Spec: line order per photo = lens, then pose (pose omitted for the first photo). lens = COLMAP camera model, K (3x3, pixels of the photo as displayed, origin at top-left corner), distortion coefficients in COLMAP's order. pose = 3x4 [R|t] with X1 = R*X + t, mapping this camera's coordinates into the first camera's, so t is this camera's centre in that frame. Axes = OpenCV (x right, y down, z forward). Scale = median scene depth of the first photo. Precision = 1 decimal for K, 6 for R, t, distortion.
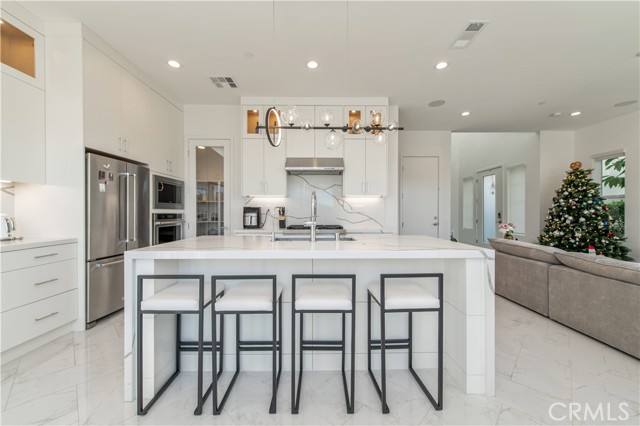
lens RADIAL K [[248.6, 0, 322.1], [0, 248.6, 212.6], [0, 0, 1]] dist [0.004050, -0.000049]
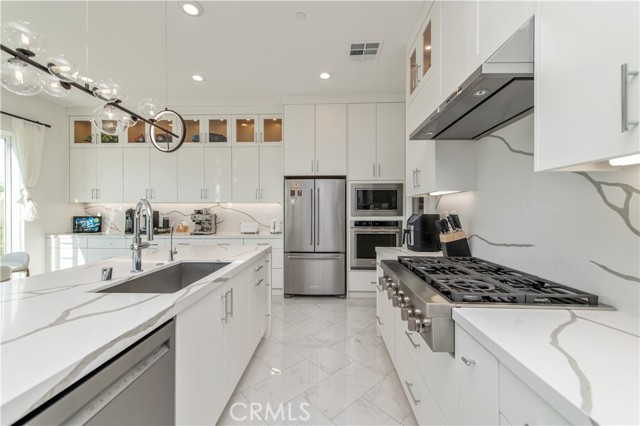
lens RADIAL K [[249.4, 0, 321.0], [0, 249.4, 211.5], [0, 0, 1]] dist [0.006815, -0.000129]
pose [[-0.045047, -0.003225, -0.998980, 0.336848], [-0.002105, 0.999993, -0.003133, -0.027389], [0.998983, 0.001962, -0.045054, 0.797185]]
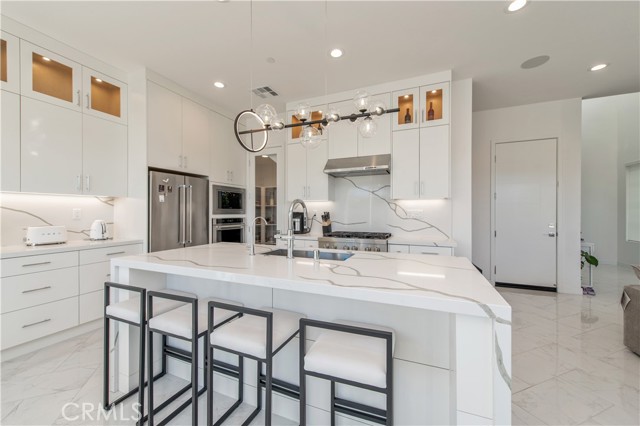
lens RADIAL K [[249.4, 0, 321.0], [0, 249.4, 211.5], [0, 0, 1]] dist [0.006815, -0.000129]
pose [[0.914435, -0.000927, -0.404732, 0.210090], [-0.000894, 0.999990, -0.004311, -0.021203], [0.404732, 0.004304, 0.914425, 0.129800]]
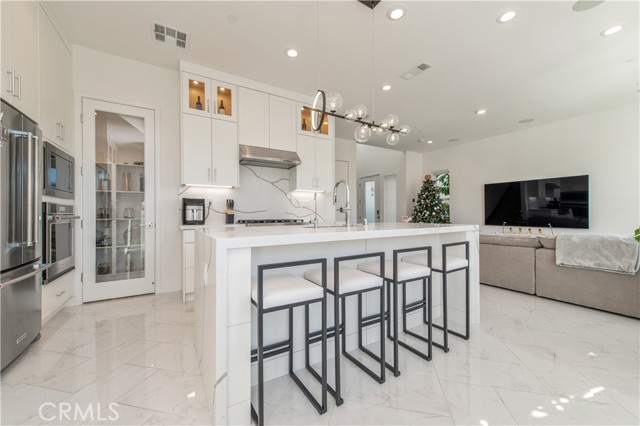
lens RADIAL K [[249.4, 0, 321.0], [0, 249.4, 211.5], [0, 0, 1]] dist [0.006815, -0.000129]
pose [[0.858211, 0.000878, 0.513297, -0.348656], [0.005756, 0.999919, -0.011336, 0.032878], [-0.513265, 0.012683, 0.858136, 0.079270]]
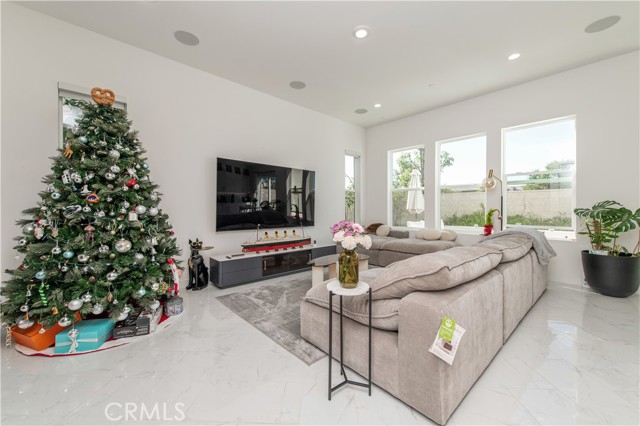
lens RADIAL K [[249.4, 0, 321.0], [0, 249.4, 211.5], [0, 0, 1]] dist [0.006815, -0.000129]
pose [[-0.662649, -0.011533, 0.748841, 0.484236], [0.000882, 0.999869, 0.016181, 0.024472], [-0.748930, 0.011383, -0.662552, 1.255896]]
